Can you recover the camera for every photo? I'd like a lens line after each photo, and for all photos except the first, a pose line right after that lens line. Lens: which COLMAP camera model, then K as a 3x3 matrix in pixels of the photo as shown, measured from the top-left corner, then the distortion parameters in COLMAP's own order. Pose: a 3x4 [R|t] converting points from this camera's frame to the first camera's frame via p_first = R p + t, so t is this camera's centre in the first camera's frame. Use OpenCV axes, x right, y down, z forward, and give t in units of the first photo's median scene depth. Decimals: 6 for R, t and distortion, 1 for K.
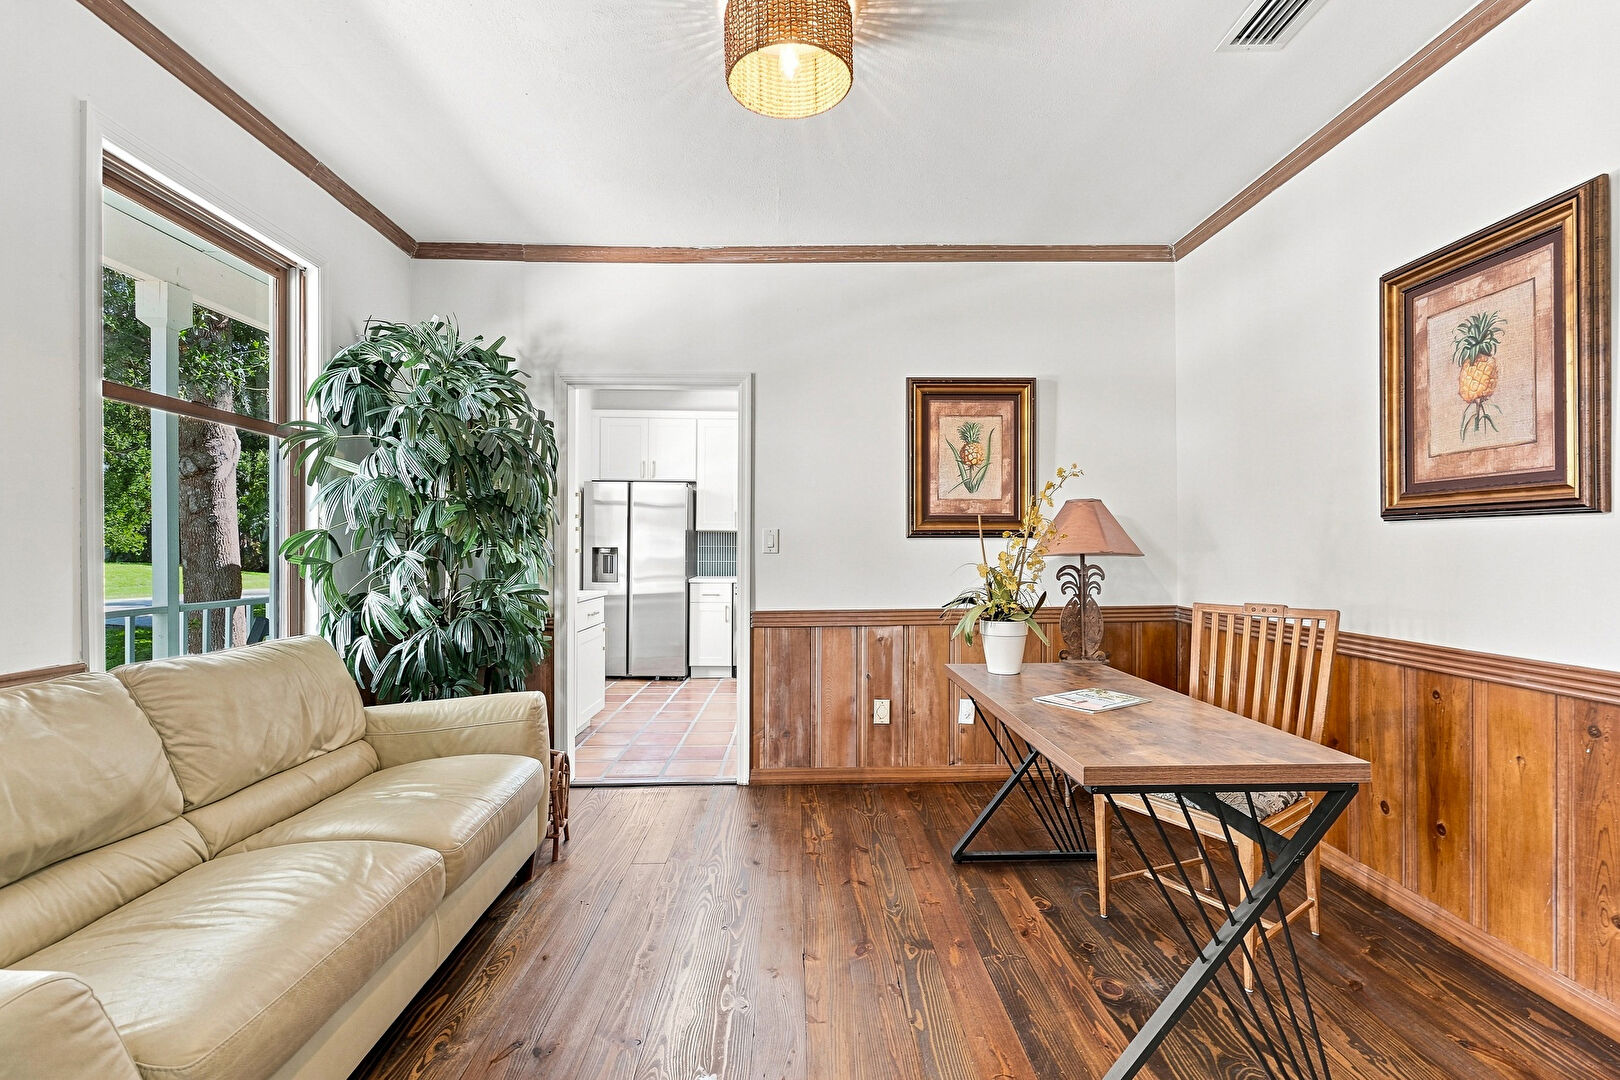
lens RADIAL K [[730.2, 0, 816.3], [0, 730.2, 554.8], [0, 0, 1]] dist [-0.001787, 0.001643]
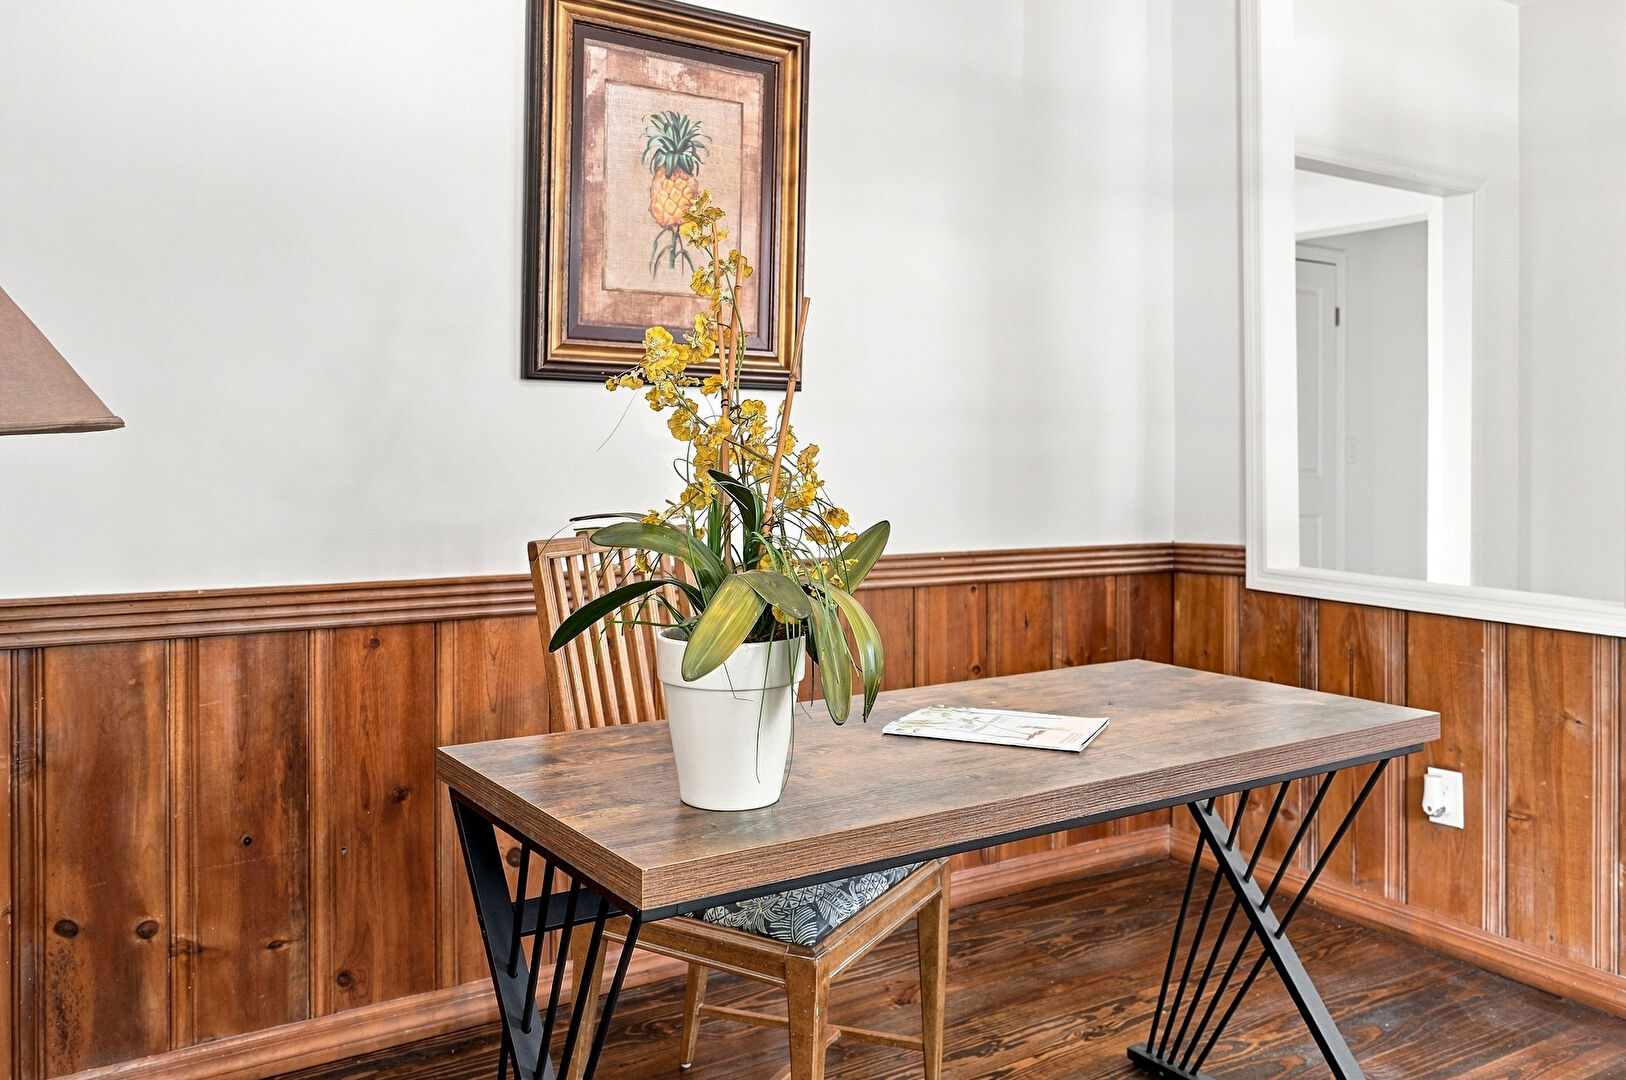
lens RADIAL K [[1308.0, 0, 810.2], [0, 1308.0, 461.0], [0, 0, 1]] dist [0.009547, -0.004996]
pose [[-0.525403, -0.005771, 0.850834, -0.277735], [0.003301, 0.999956, 0.008821, 0.013216], [-0.850847, 0.007444, -0.525360, 1.453834]]
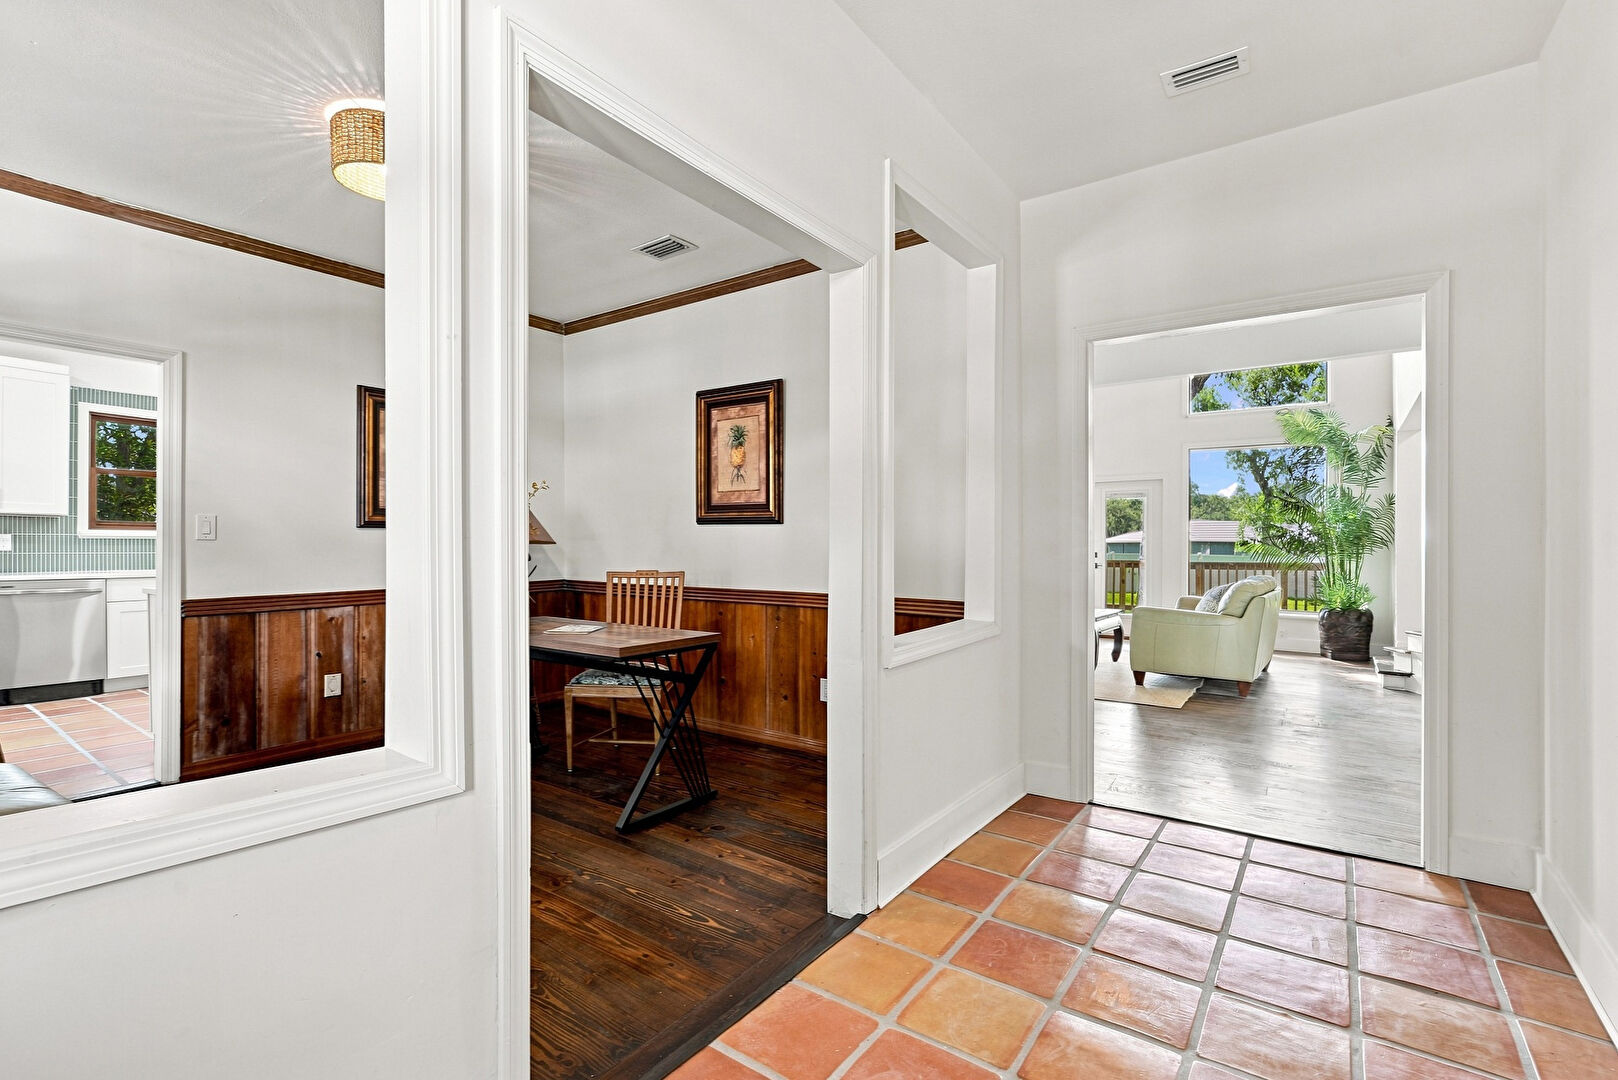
lens RADIAL K [[729.3, 0, 795.9], [0, 729.3, 548.9], [0, 0, 1]] dist [-0.001787, 0.001643]
pose [[0.615663, -0.002299, 0.788007, -0.564243], [0.000730, 0.999997, 0.002347, 0.013418], [-0.788010, -0.000870, 0.615662, -0.363040]]
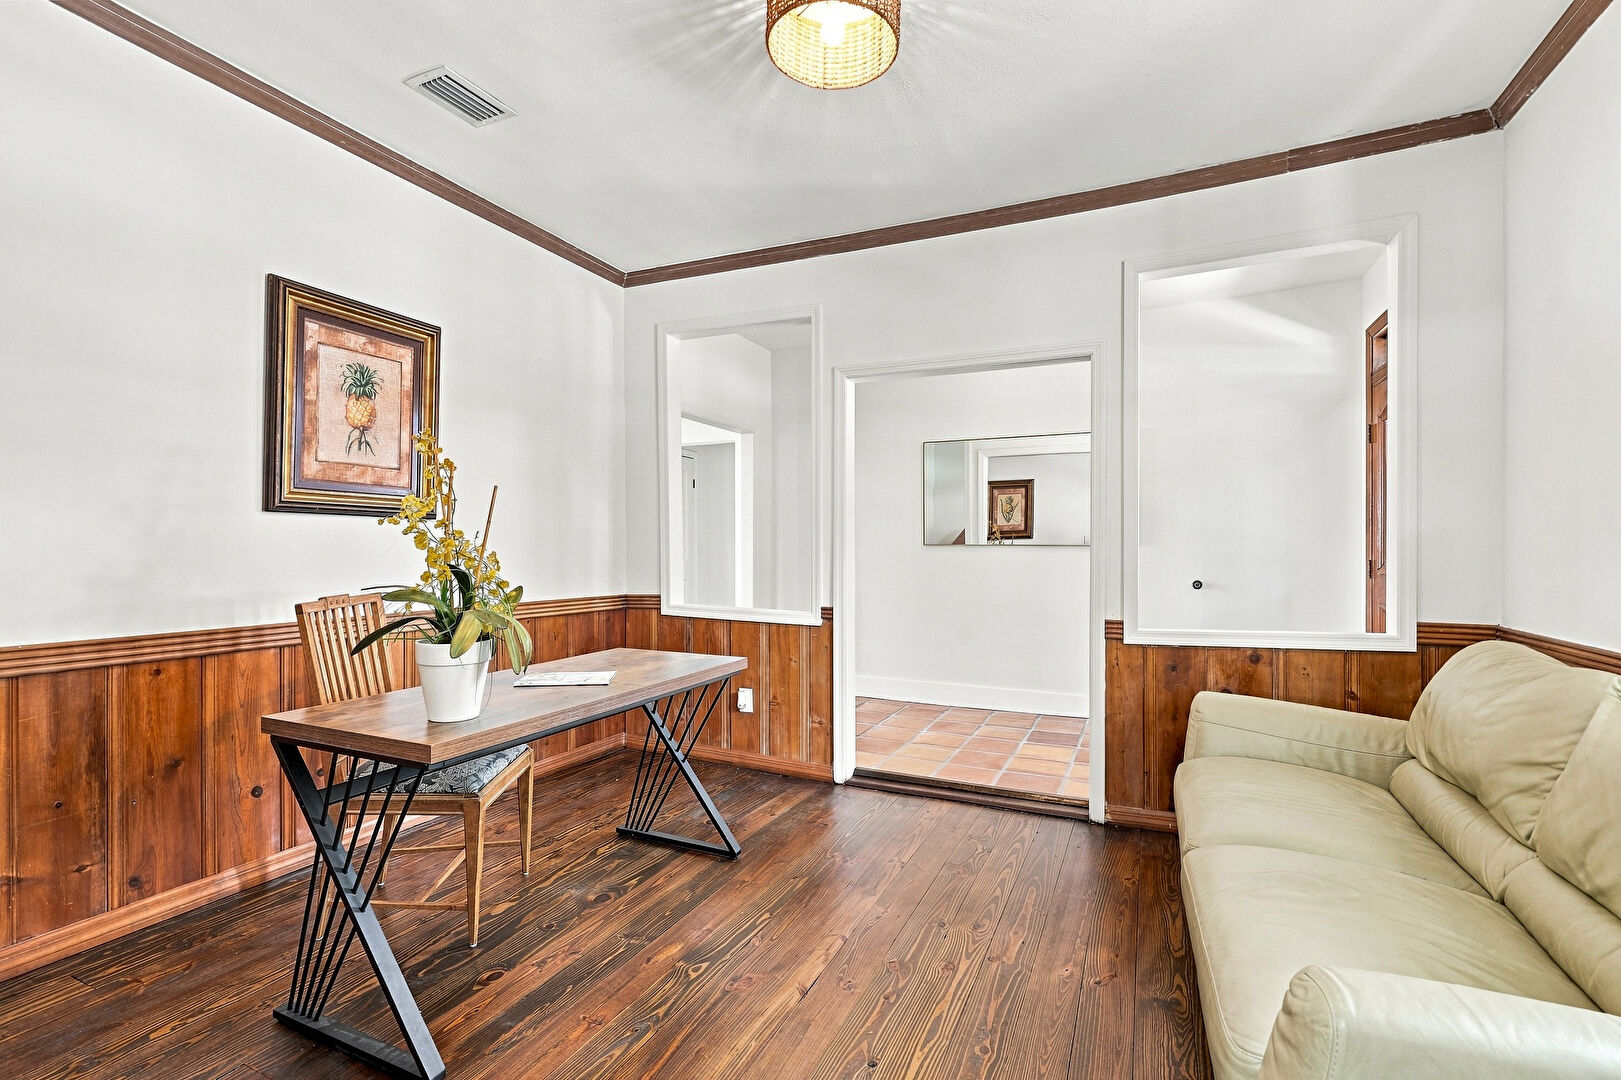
lens RADIAL K [[730.6, 0, 802.9], [0, 730.6, 548.8], [0, 0, 1]] dist [-0.001787, 0.001643]
pose [[-0.887844, 0.000333, 0.460145, -0.393267], [0.004154, 0.999965, 0.007291, 0.002764], [-0.460127, 0.008385, -0.887814, 1.667259]]
